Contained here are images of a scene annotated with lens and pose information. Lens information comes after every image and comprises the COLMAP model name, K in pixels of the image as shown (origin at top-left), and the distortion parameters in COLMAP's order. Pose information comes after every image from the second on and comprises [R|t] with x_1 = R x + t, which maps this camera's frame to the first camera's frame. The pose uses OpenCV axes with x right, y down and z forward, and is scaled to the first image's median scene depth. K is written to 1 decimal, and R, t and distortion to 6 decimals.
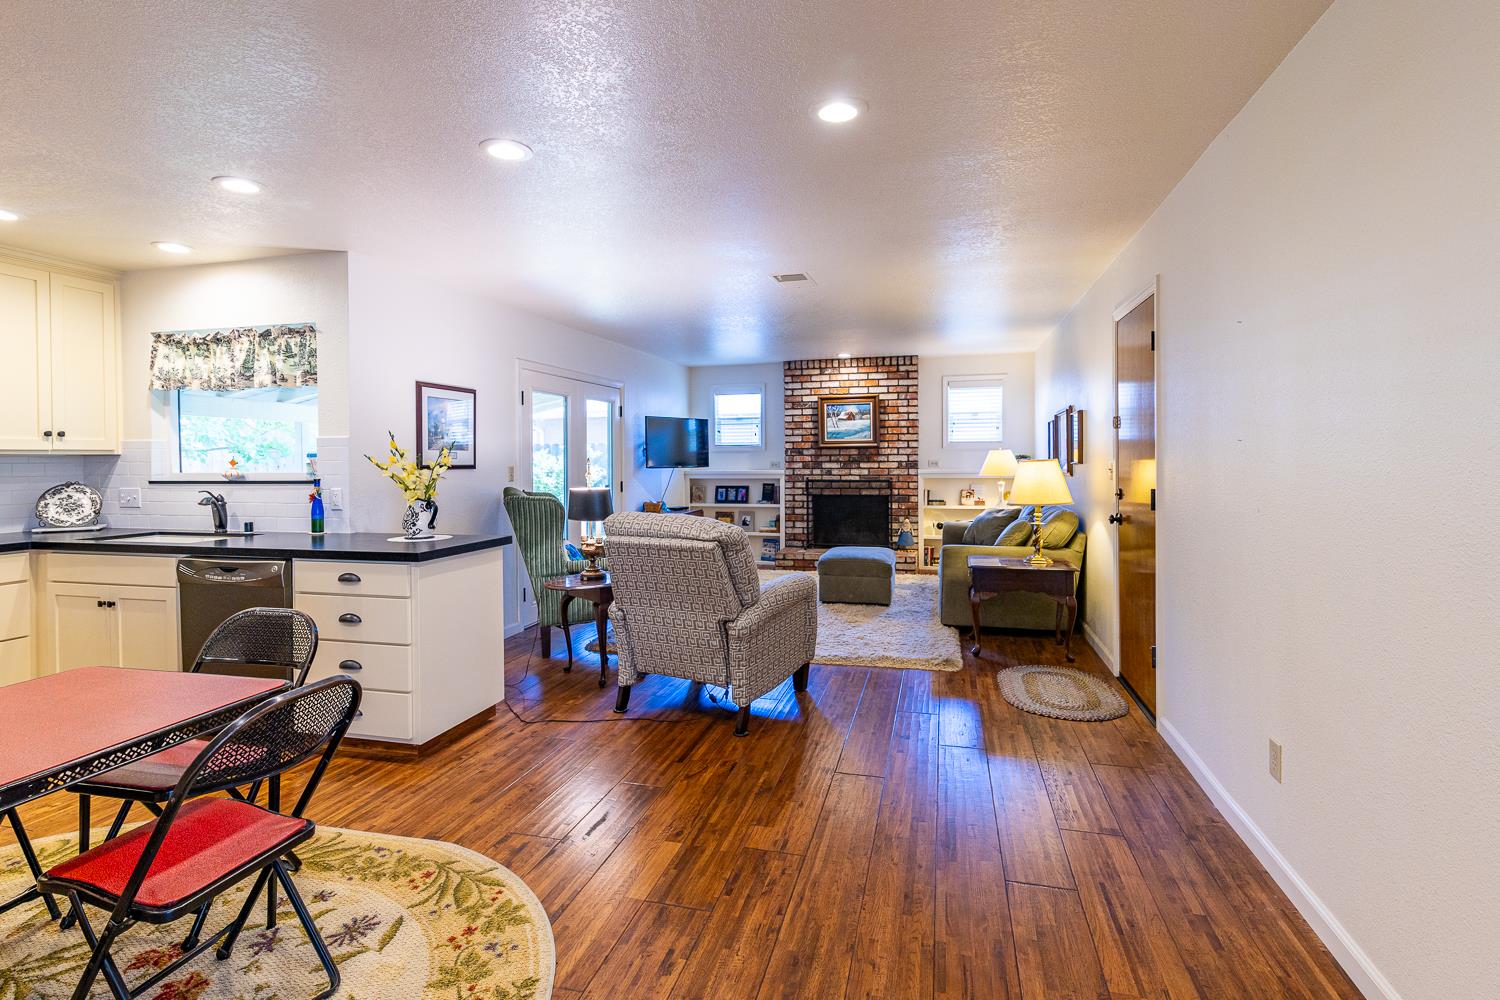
lens RADIAL K [[745.3, 0, 724.6], [0, 745.3, 475.1], [0, 0, 1]] dist [0.010732, -0.001882]
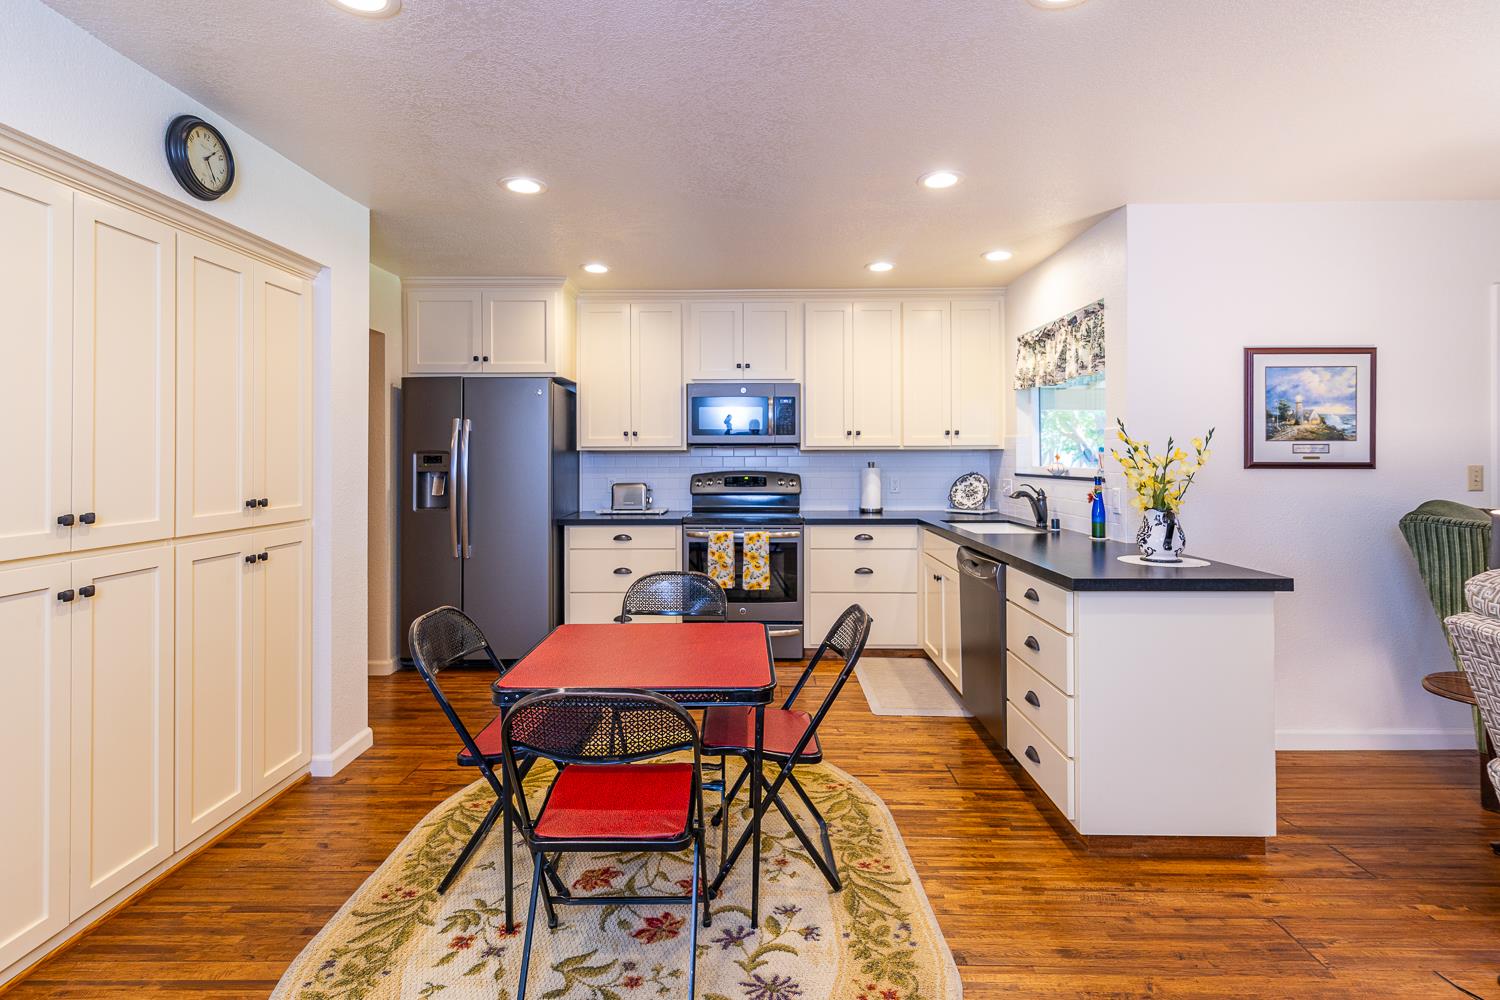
lens RADIAL K [[721.4, 0, 750.8], [0, 721.4, 452.7], [0, 0, 1]] dist [-0.014518, -0.000435]
pose [[0.253873, 0.000687, -0.967237, 0.078946], [-0.022068, 0.999744, -0.005082, -0.004388], [0.966986, 0.022635, 0.253823, 0.189883]]
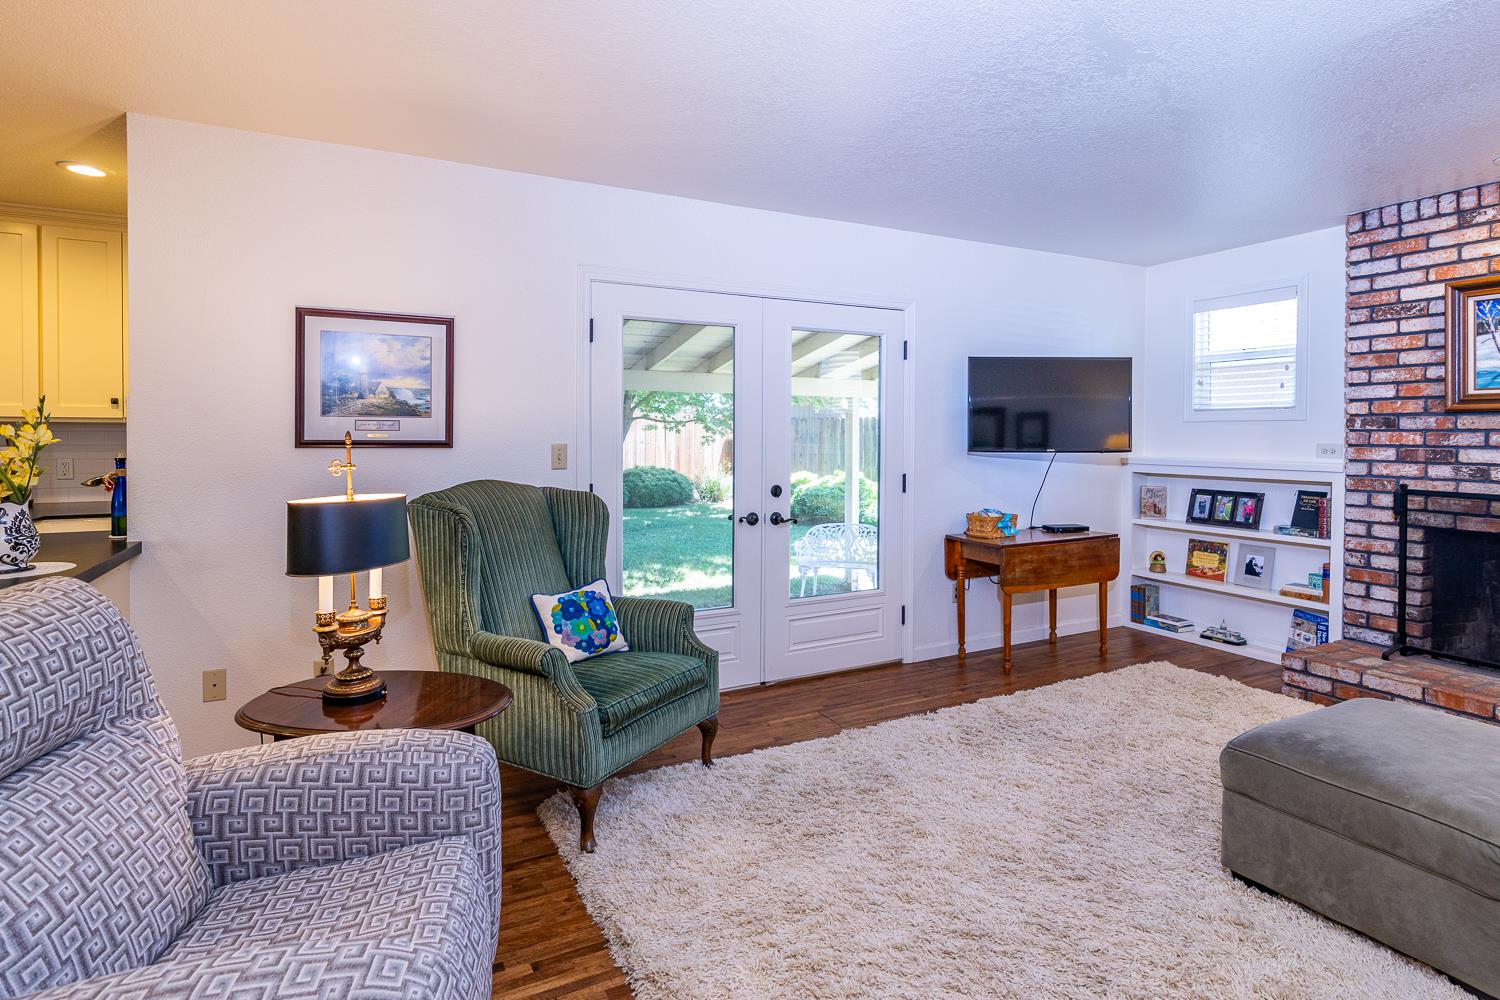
lens RADIAL K [[745.3, 0, 719.6], [0, 745.3, 451.5], [0, 0, 1]] dist [0.010732, -0.001882]
pose [[0.679389, 0.024957, -0.733354, 0.161693], [-0.024415, 0.999637, 0.011401, -0.010541], [0.733372, 0.010159, 0.679751, 0.449221]]
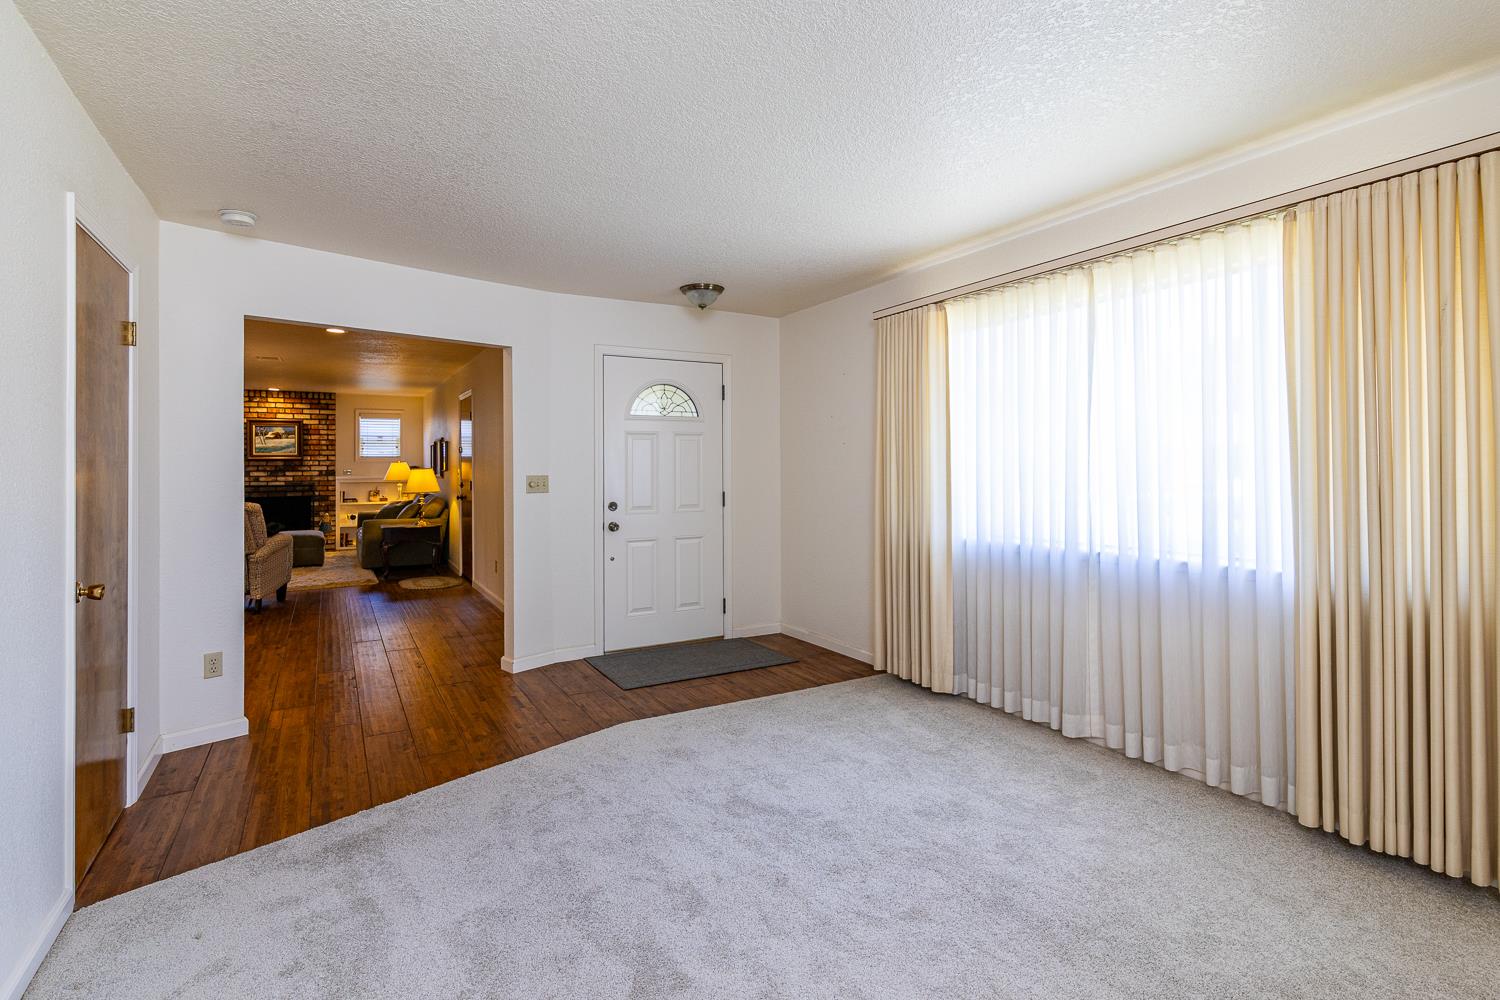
lens RADIAL K [[745.3, 0, 757.6], [0, 745.3, 449.8], [0, 0, 1]] dist [0.010732, -0.001882]
pose [[0.691809, 0.017876, 0.721860, -0.192930], [0.017887, 0.998962, -0.041881, 0.014646], [-0.721859, 0.041886, 0.690771, -0.499180]]
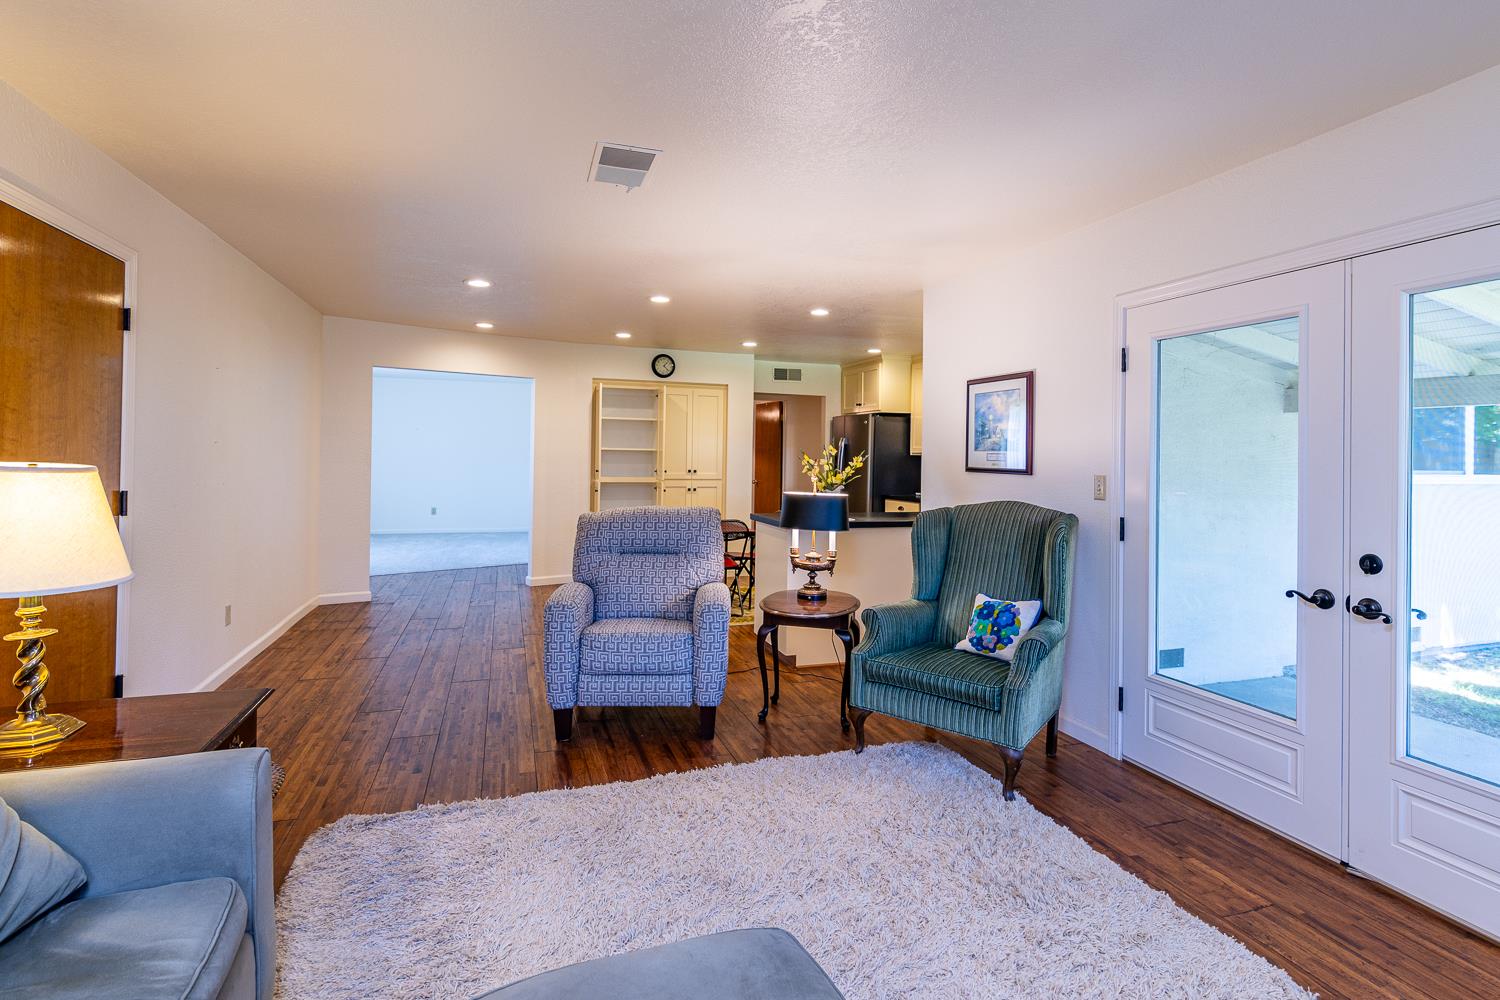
lens RADIAL K [[745.3, 0, 768.5], [0, 745.3, 458.1], [0, 0, 1]] dist [0.010732, -0.001882]
pose [[-0.806884, -0.005174, -0.590687, 0.201343], [-0.025843, 0.999313, 0.026548, -0.023586], [0.590144, 0.036686, -0.806464, 0.881170]]
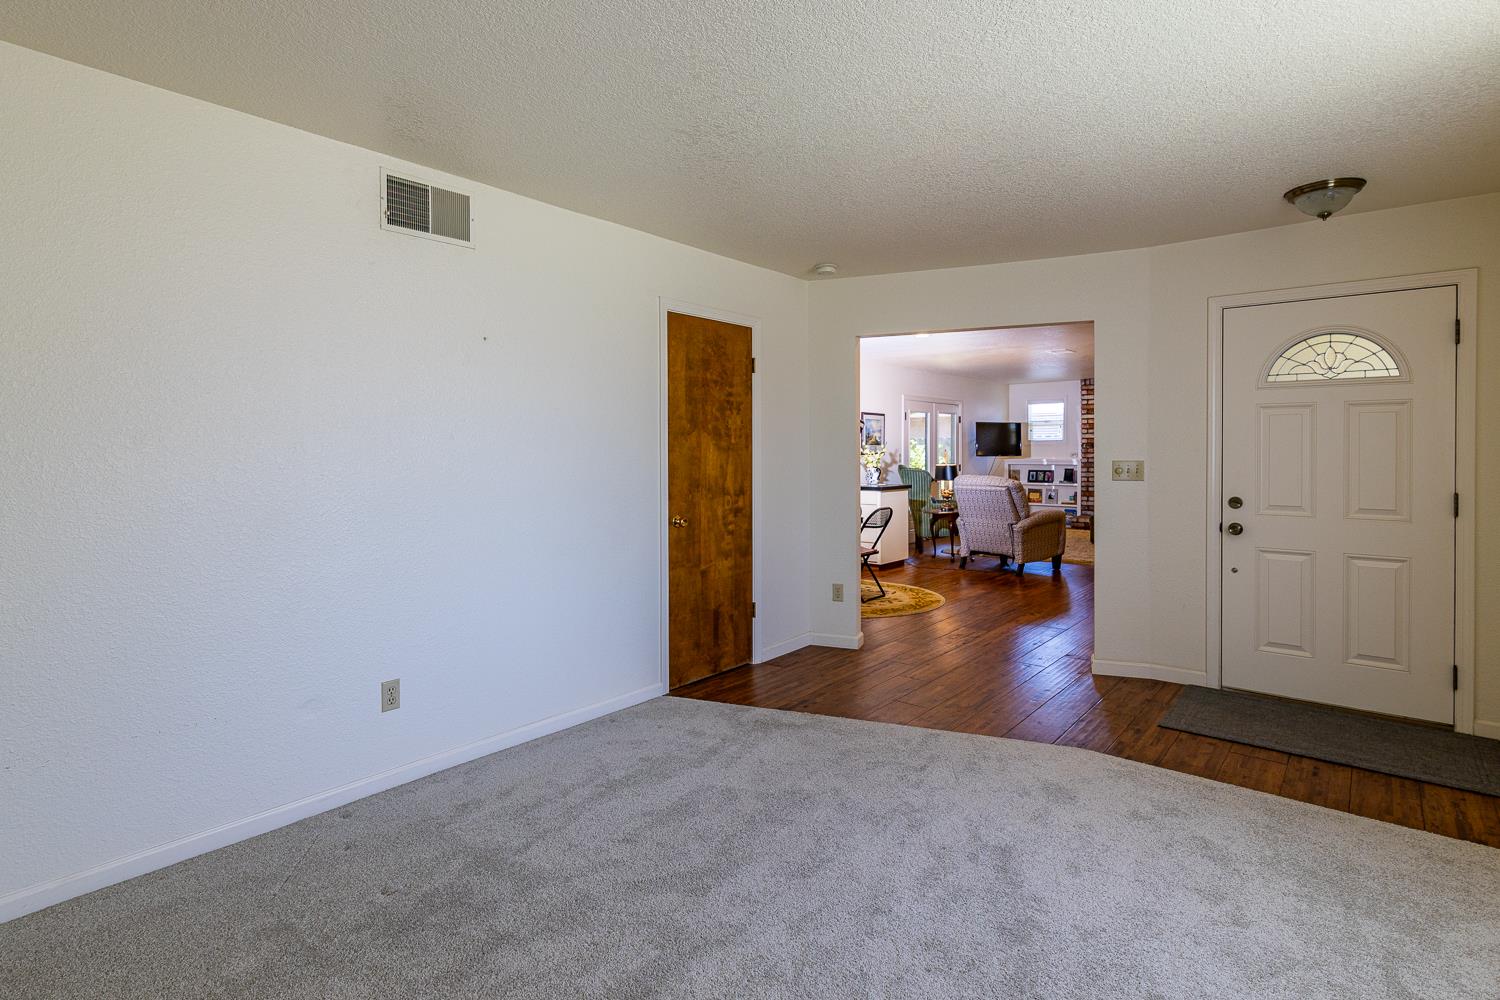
lens RADIAL K [[745.3, 0, 727.5], [0, 745.3, 470.4], [0, 0, 1]] dist [0.010732, -0.001882]
pose [[0.910233, 0.014416, -0.413846, 0.059869], [-0.012475, 0.999895, 0.007391, 0.013125], [0.413909, -0.001565, 0.910317, -0.554633]]
